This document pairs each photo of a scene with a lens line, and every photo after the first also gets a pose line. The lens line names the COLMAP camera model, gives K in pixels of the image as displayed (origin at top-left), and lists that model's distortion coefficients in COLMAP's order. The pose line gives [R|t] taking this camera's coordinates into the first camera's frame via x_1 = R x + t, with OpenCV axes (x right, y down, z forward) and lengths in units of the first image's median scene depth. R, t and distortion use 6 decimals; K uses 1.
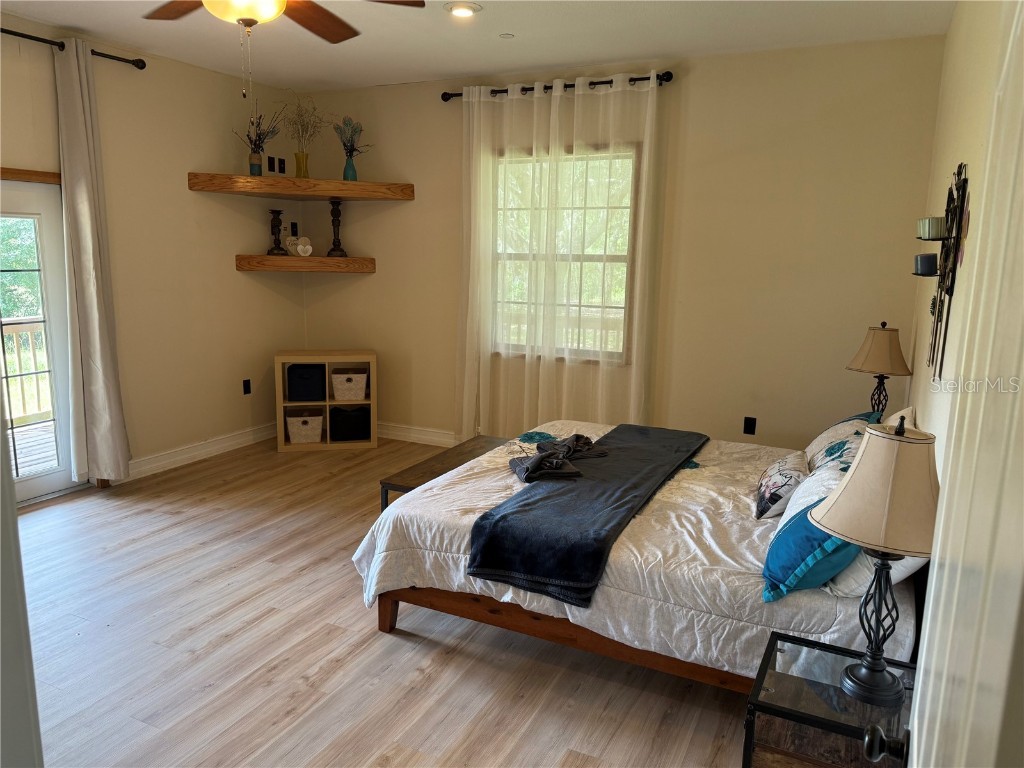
lens RADIAL K [[711.6, 0, 515.1], [0, 711.6, 387.3], [0, 0, 1]] dist [0.113974, -0.163149]
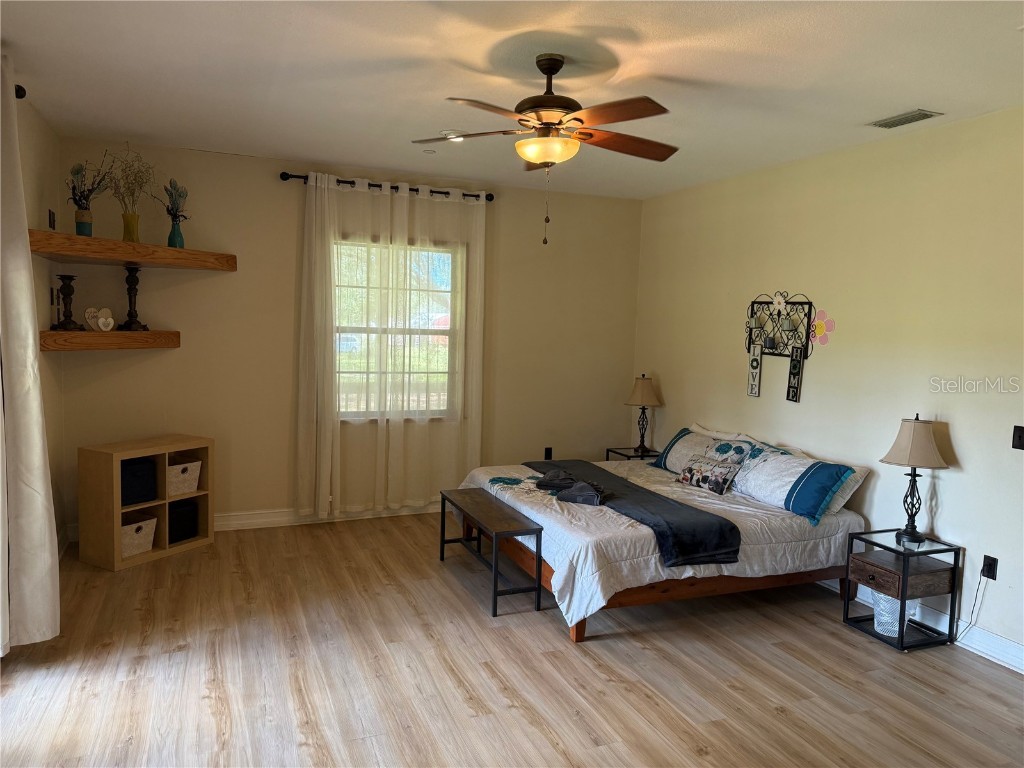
lens RADIAL K [[706.2, 0, 500.0], [0, 706.2, 388.6], [0, 0, 1]] dist [0.110265, -0.159745]
pose [[0.681105, -0.066681, 0.729143, -0.697661], [0.120425, 0.992485, -0.021728, -0.050762], [-0.722215, 0.102606, 0.684016, 0.130793]]
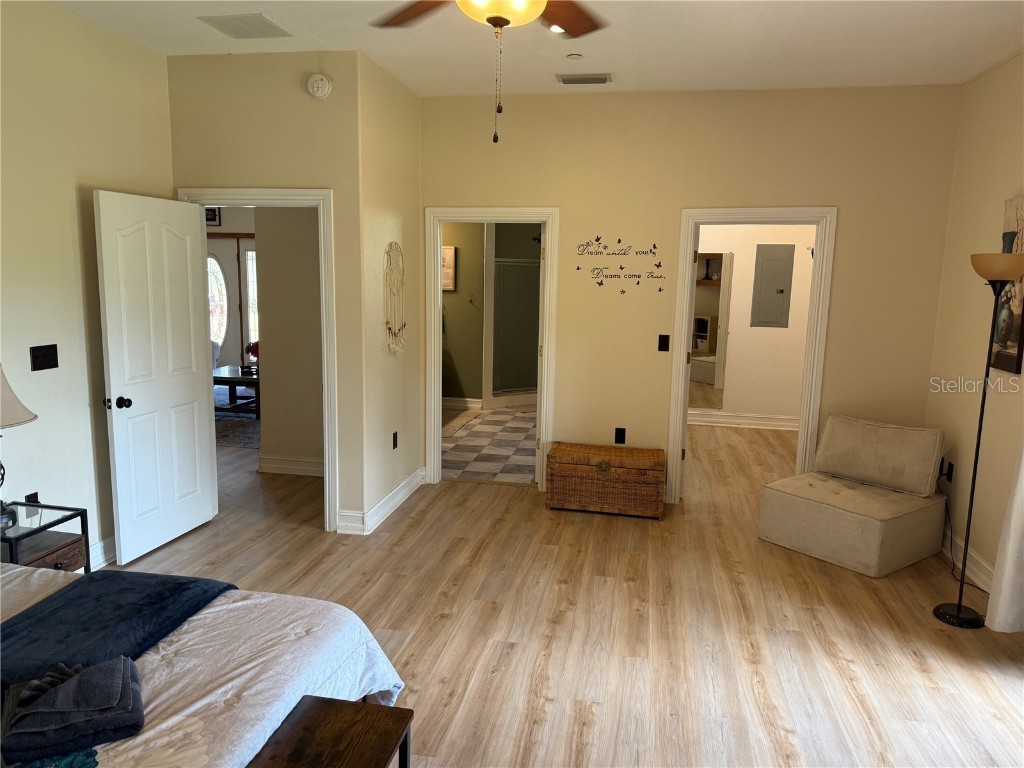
lens RADIAL K [[711.6, 0, 515.1], [0, 711.6, 387.3], [0, 0, 1]] dist [0.113974, -0.163149]
pose [[-0.968043, -0.001297, -0.250780, -0.093348], [-0.088002, 0.938155, 0.334845, -0.198356], [0.234836, 0.346214, -0.908289, 0.988475]]
